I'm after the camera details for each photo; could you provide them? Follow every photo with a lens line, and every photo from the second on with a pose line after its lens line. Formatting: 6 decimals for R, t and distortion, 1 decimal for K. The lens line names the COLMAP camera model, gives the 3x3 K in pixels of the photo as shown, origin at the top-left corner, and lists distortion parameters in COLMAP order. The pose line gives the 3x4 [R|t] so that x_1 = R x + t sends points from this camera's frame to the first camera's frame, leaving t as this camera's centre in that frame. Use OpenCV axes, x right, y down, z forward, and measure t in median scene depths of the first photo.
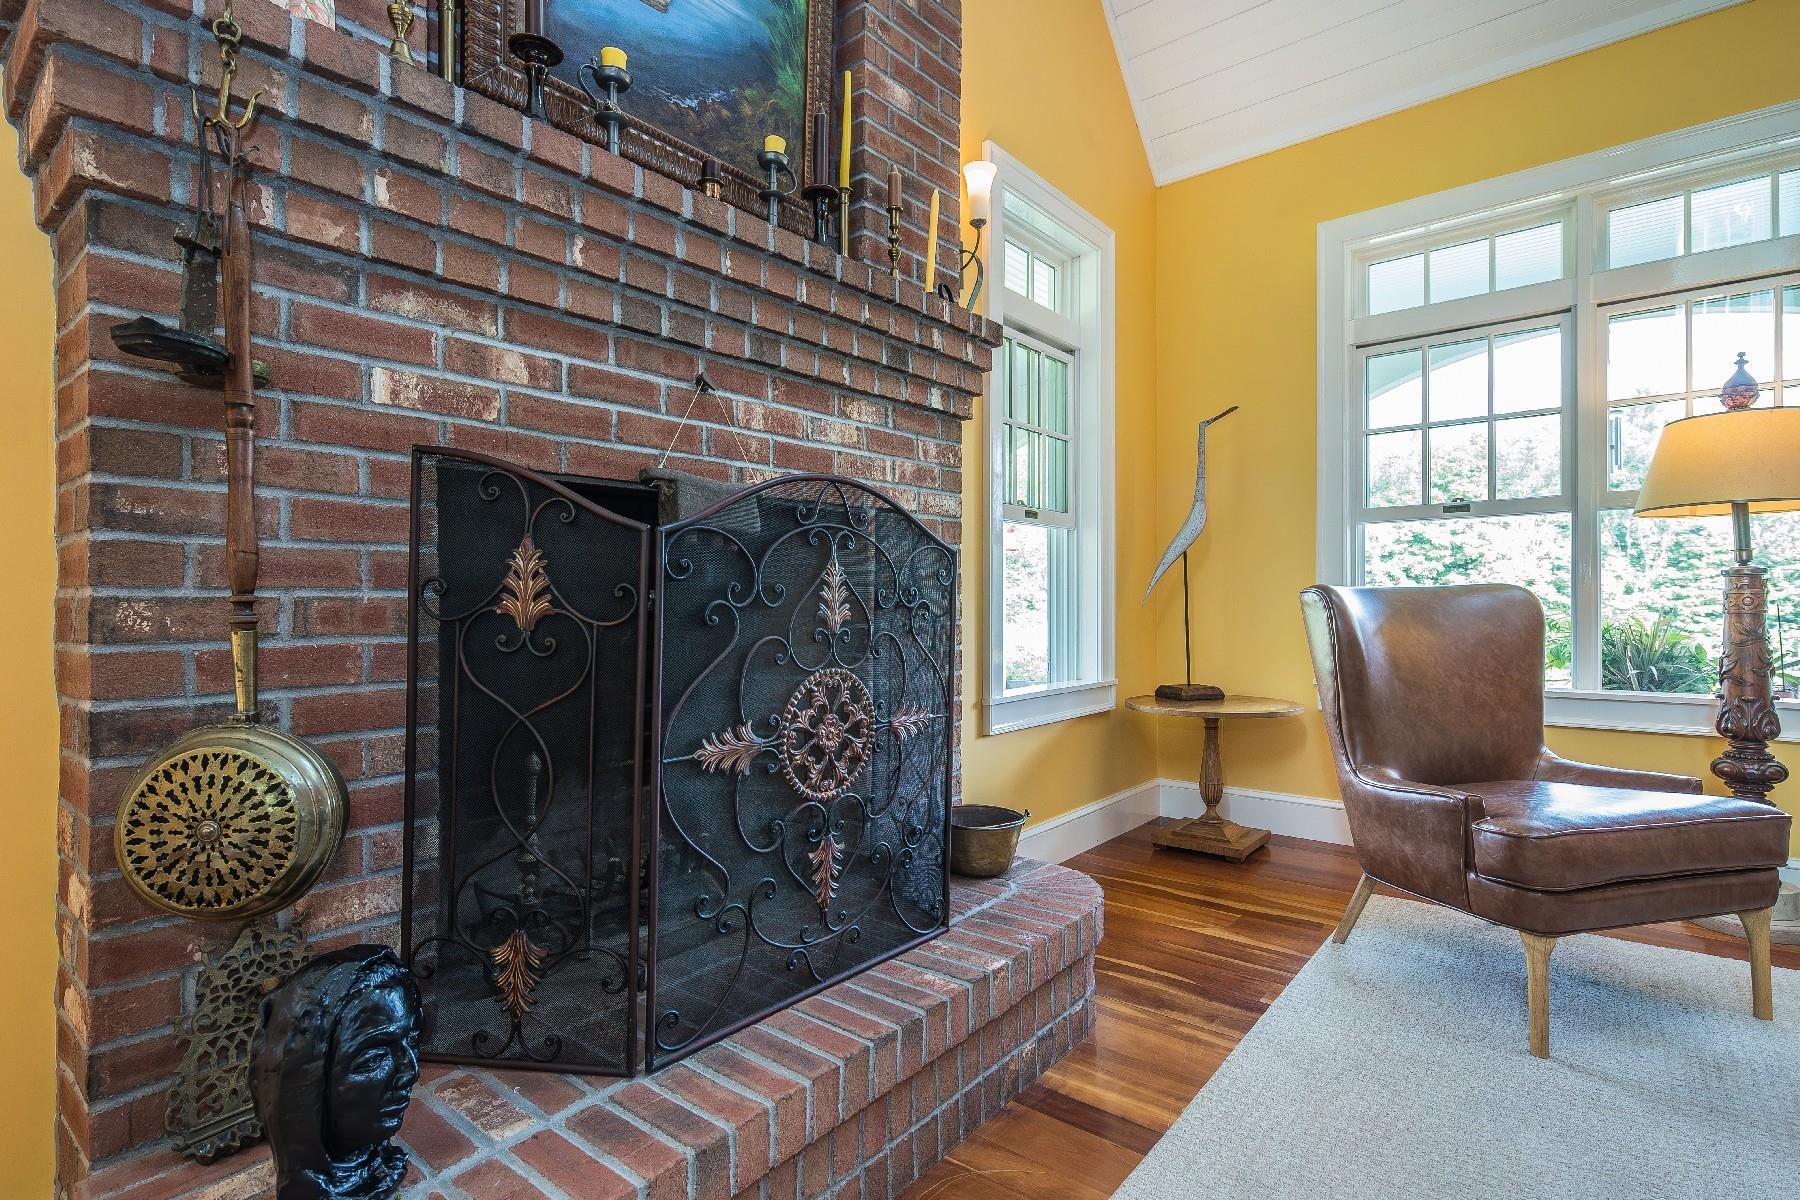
lens RADIAL K [[879.7, 0, 891.3], [0, 879.7, 605.7], [0, 0, 1]] dist [0.001234, 0.000406]
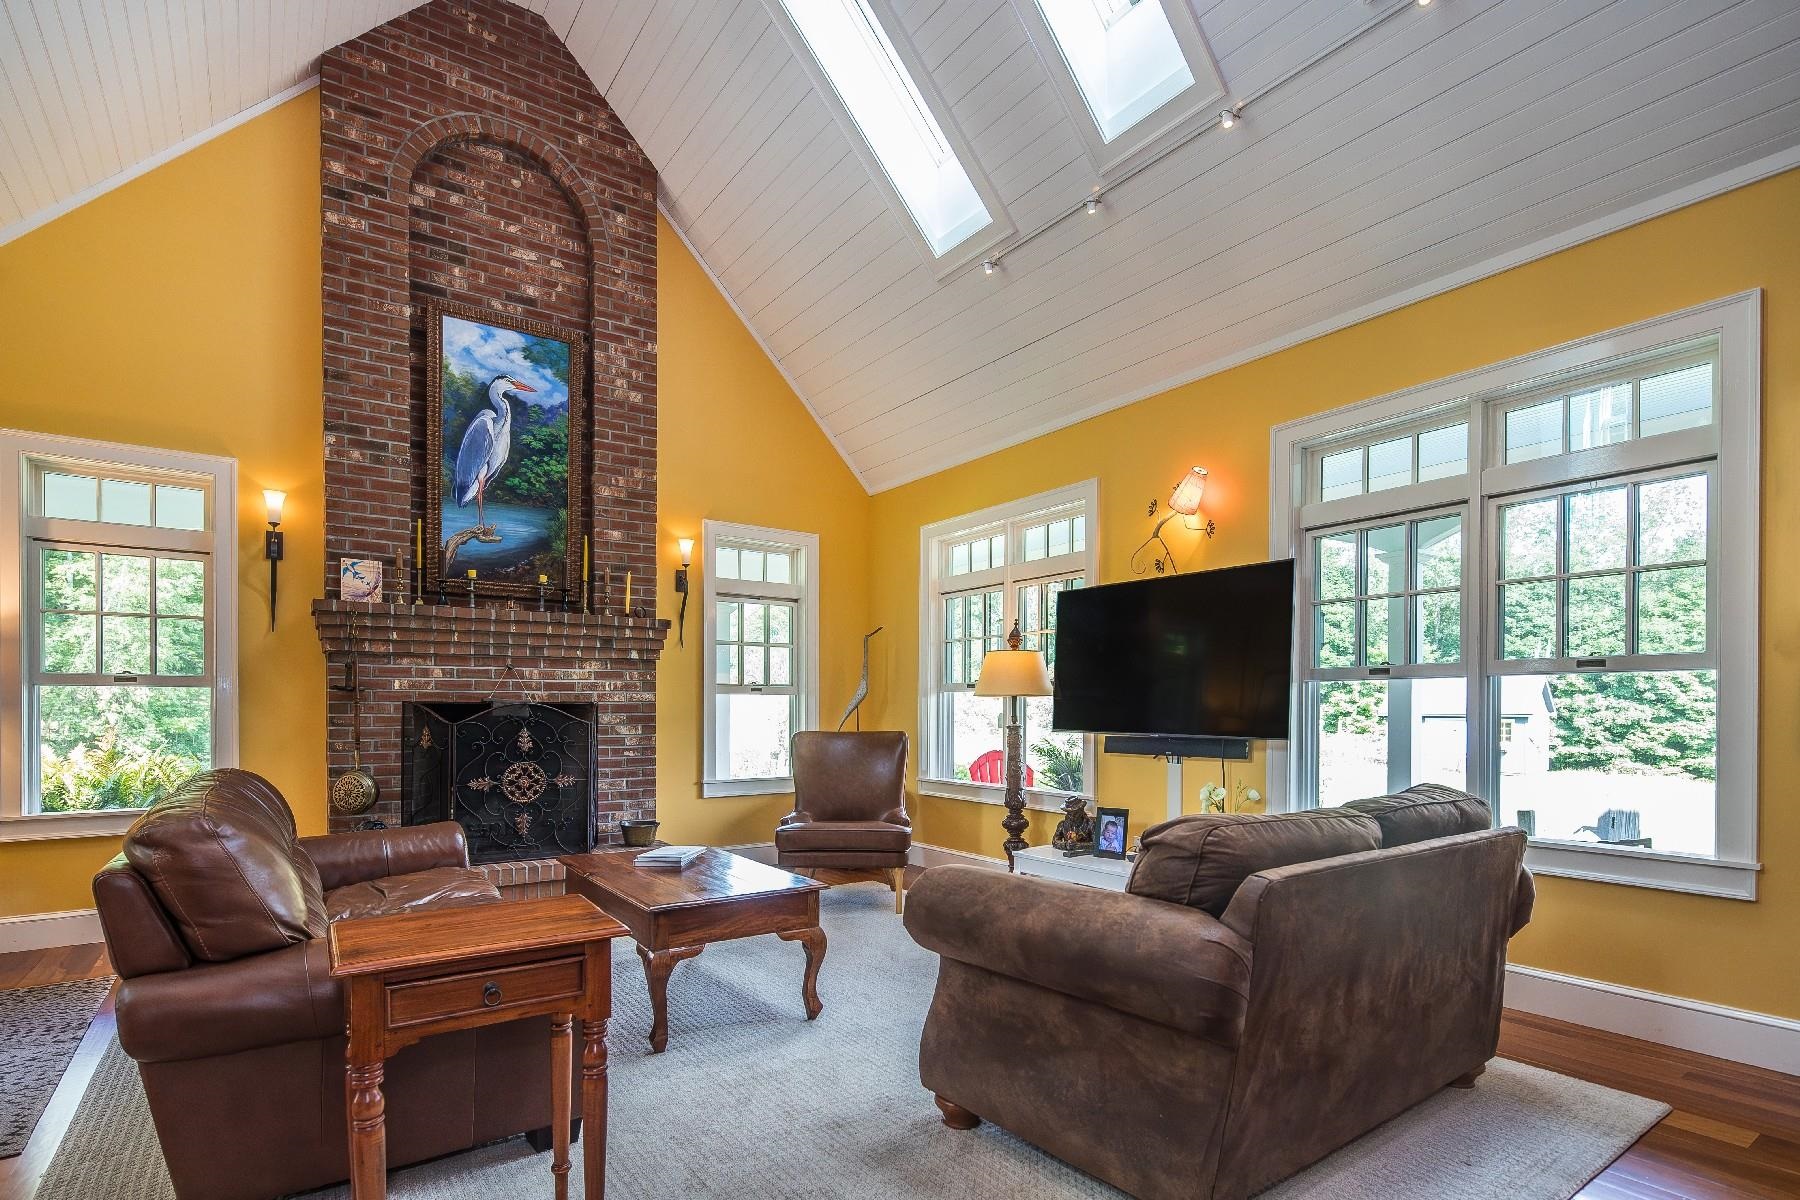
lens RADIAL K [[879.7, 0, 891.7], [0, 879.7, 707.5], [0, 0, 1]] dist [0.001234, 0.000406]
pose [[0.965163, 0.000834, -0.261648, 1.872627], [-0.002798, 0.999971, -0.007133, -0.098786], [0.261634, 0.007617, 0.965137, -1.591109]]
